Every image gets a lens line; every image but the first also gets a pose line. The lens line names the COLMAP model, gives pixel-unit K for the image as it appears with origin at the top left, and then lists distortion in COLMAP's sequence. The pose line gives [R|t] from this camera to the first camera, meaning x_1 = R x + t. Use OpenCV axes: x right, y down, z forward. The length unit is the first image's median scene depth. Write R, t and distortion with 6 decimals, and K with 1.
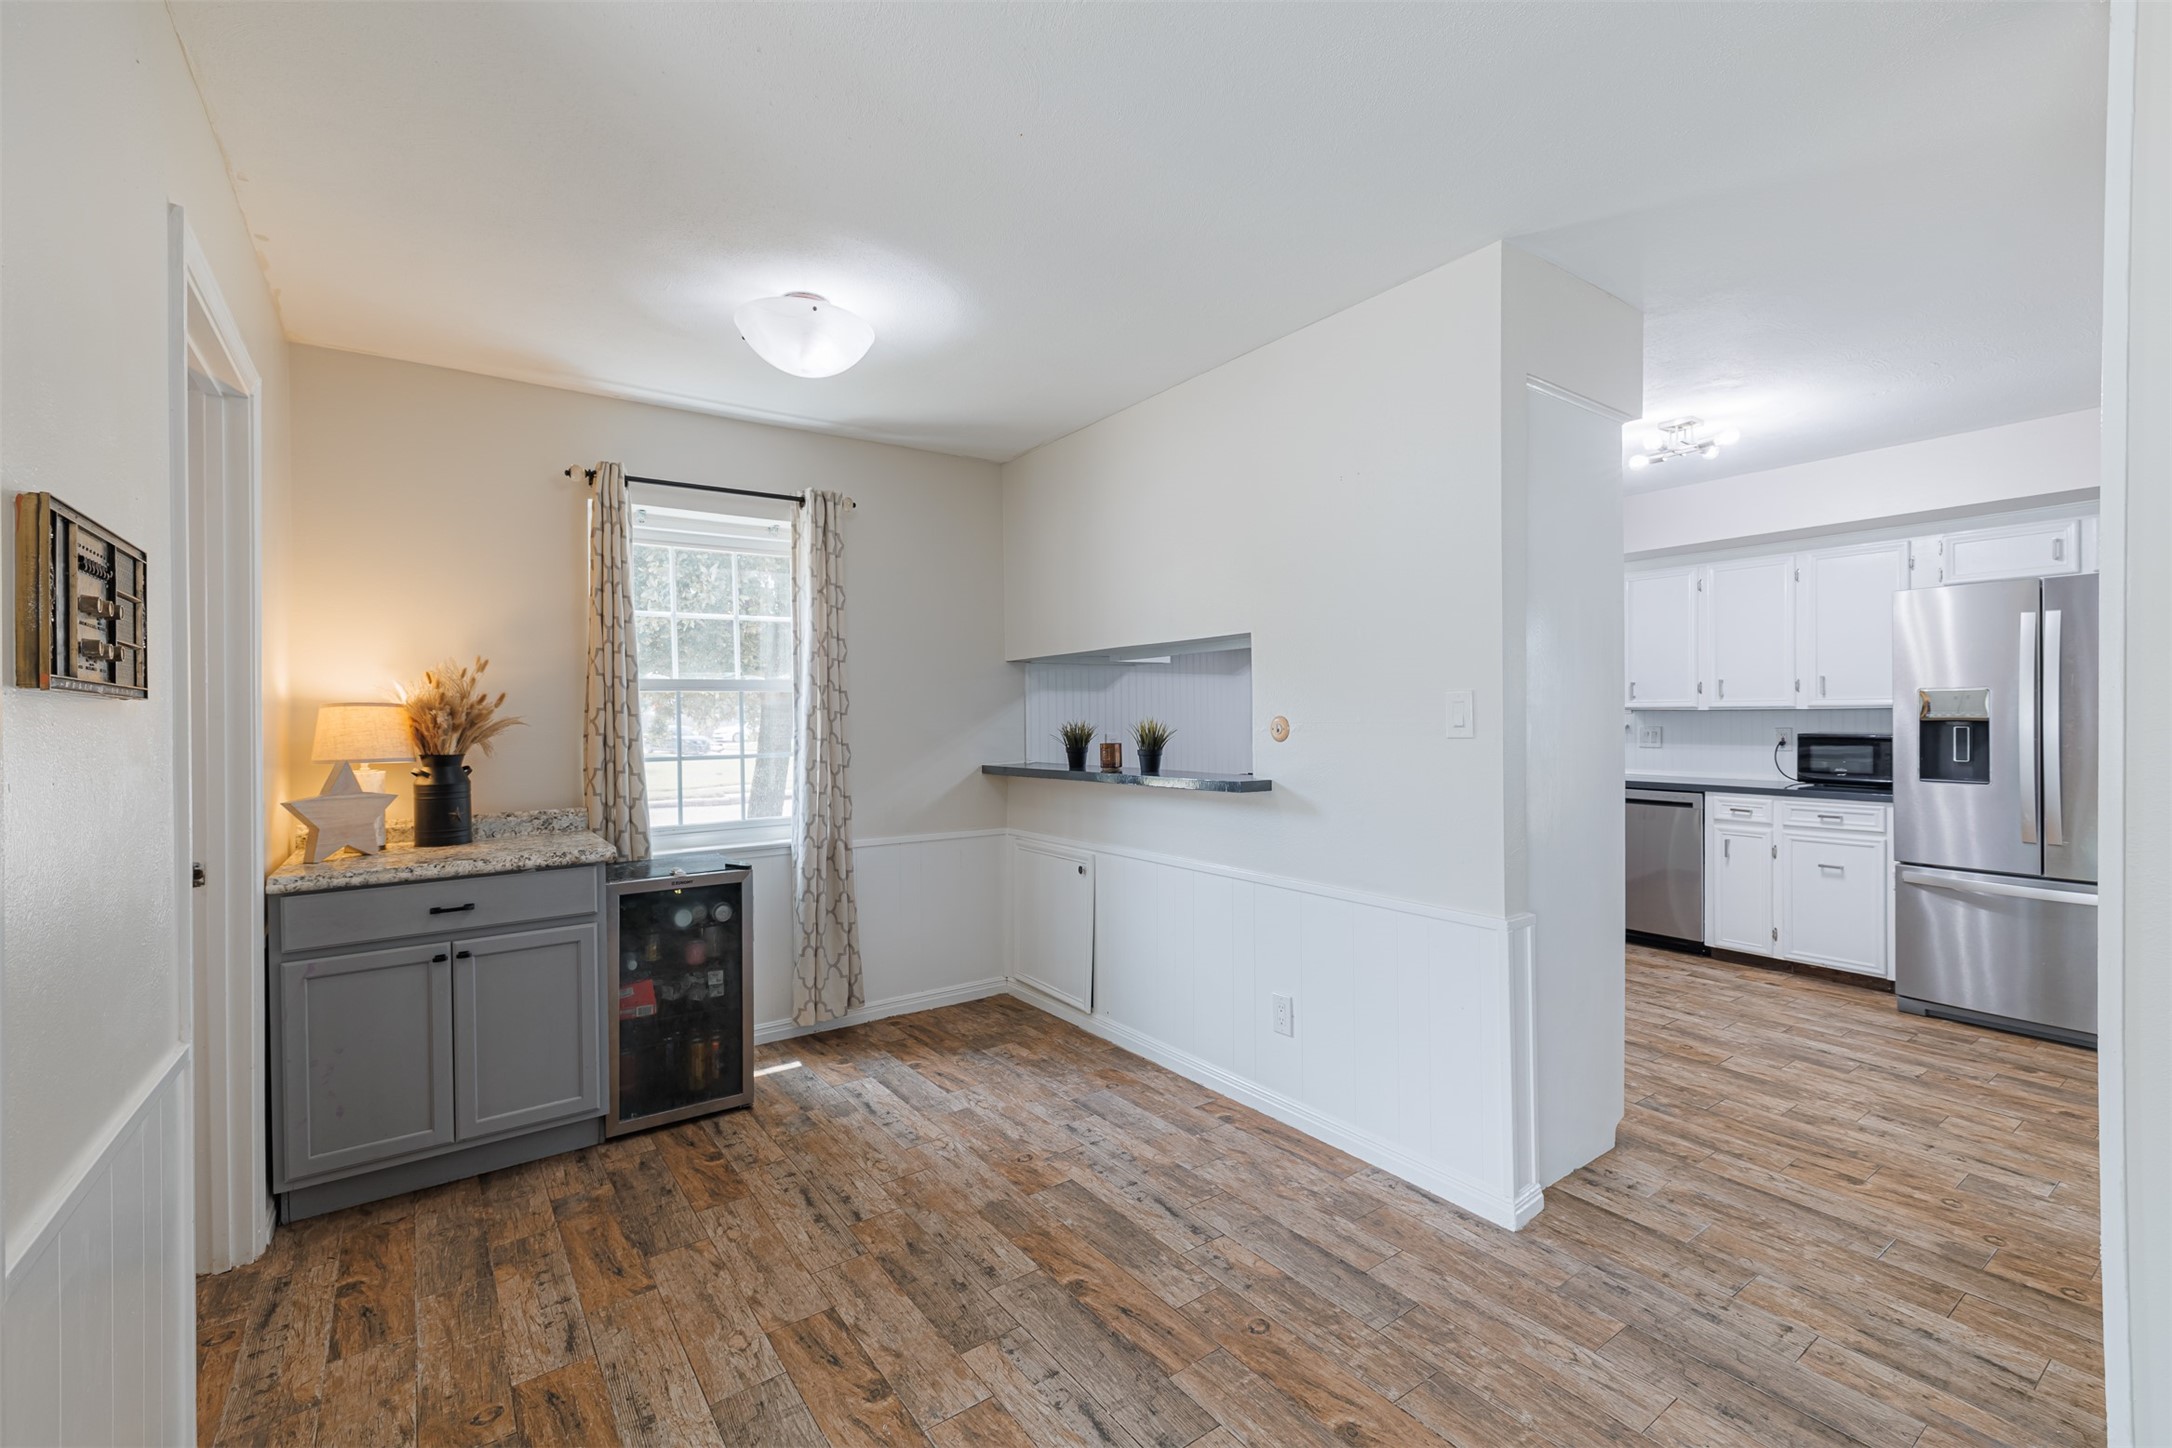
lens RADIAL K [[898.5, 0, 1091.6], [0, 898.5, 720.6], [0, 0, 1]] dist [0.010336, -0.004066]
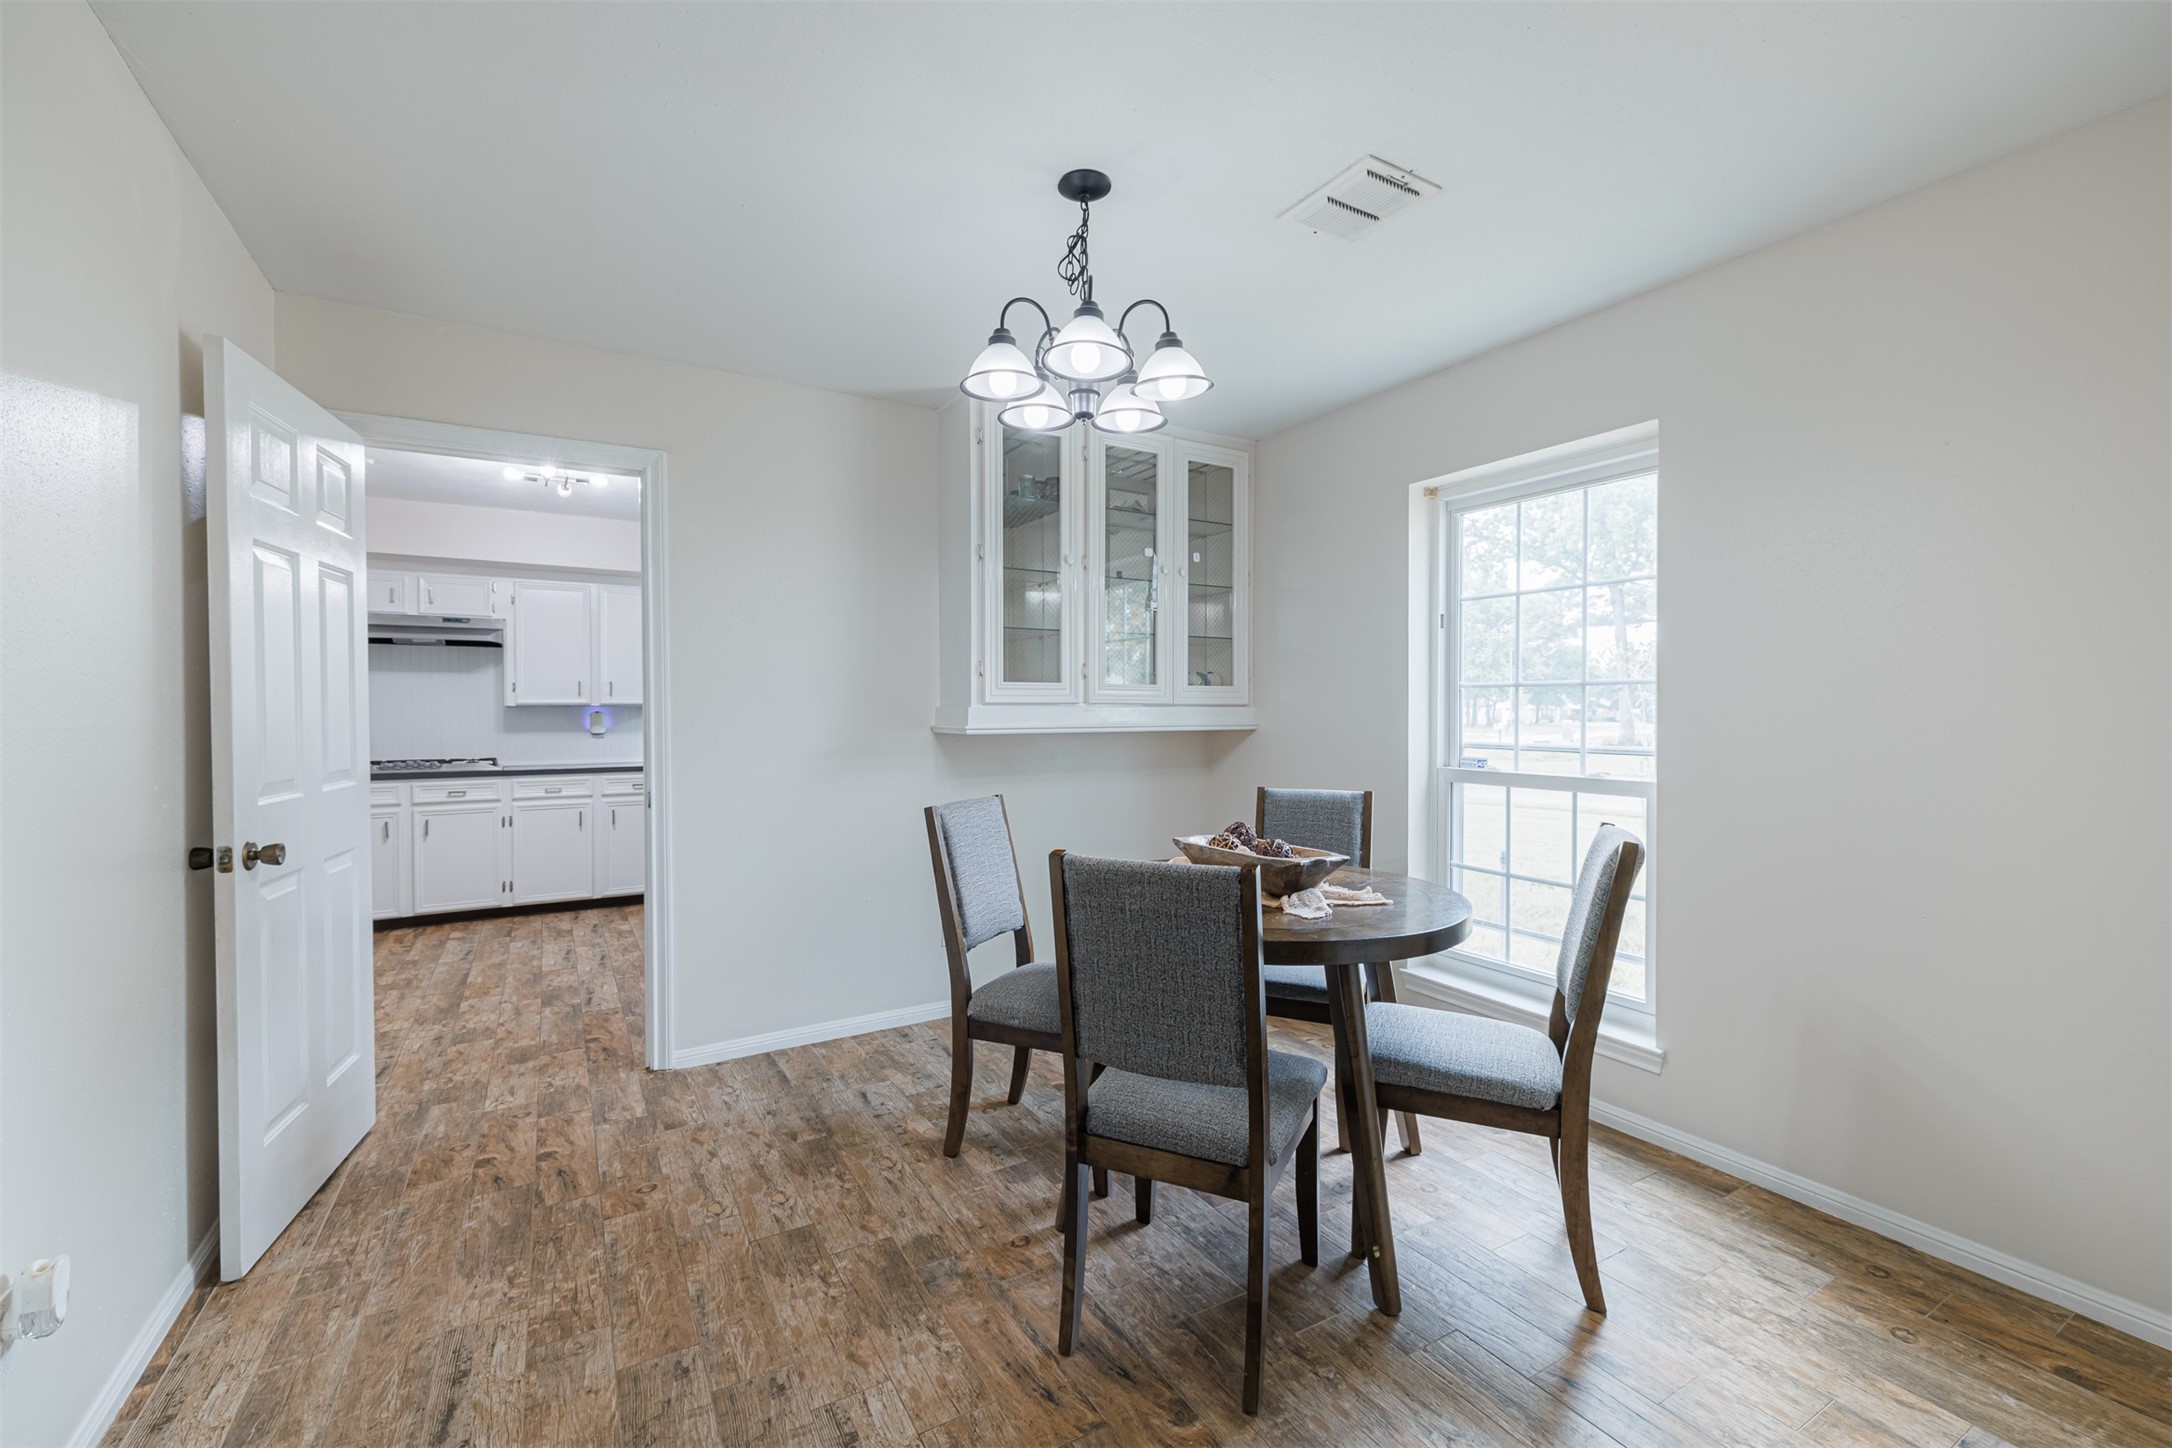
lens RADIAL K [[898.5, 0, 1070.2], [0, 898.5, 721.9], [0, 0, 1]] dist [0.010336, -0.004066]
pose [[0.996131, 0.007363, -0.087574, 1.401660], [-0.006893, 0.999960, 0.005670, 0.000792], [0.087612, -0.005044, 0.996142, -0.105062]]
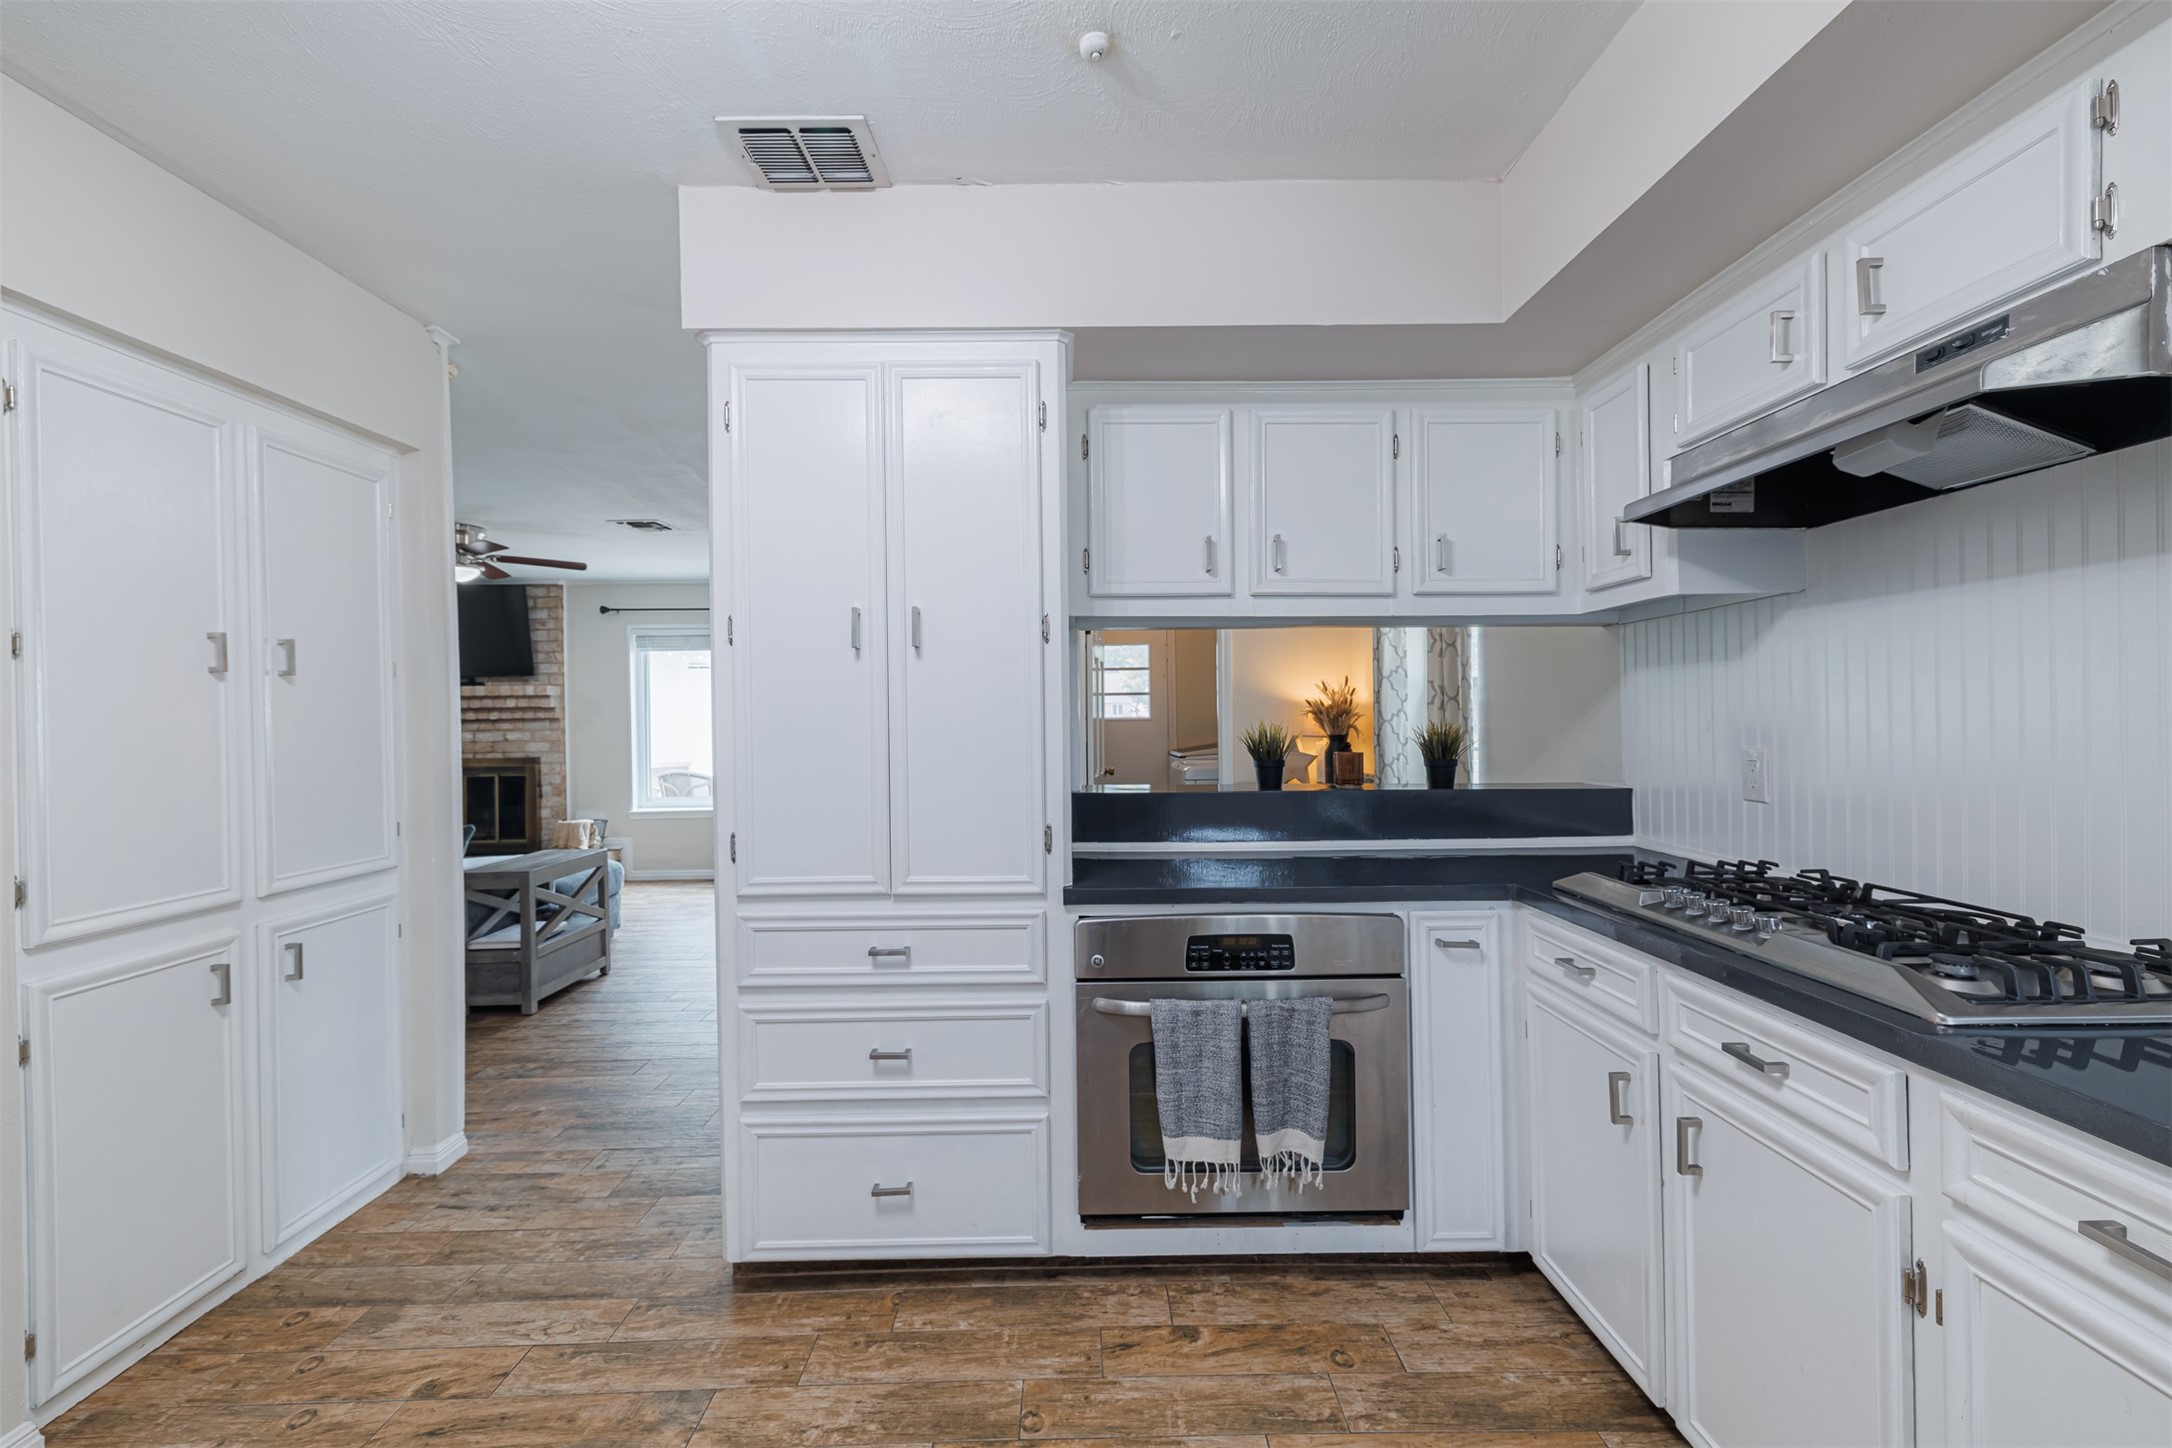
lens RADIAL K [[898.5, 0, 1075.9], [0, 898.5, 720.0], [0, 0, 1]] dist [0.010336, -0.004066]
pose [[-0.571097, 0.017265, -0.820701, 0.750462], [0.012899, 0.999844, 0.012058, -0.012961], [0.820781, -0.003700, -0.571231, 1.217133]]
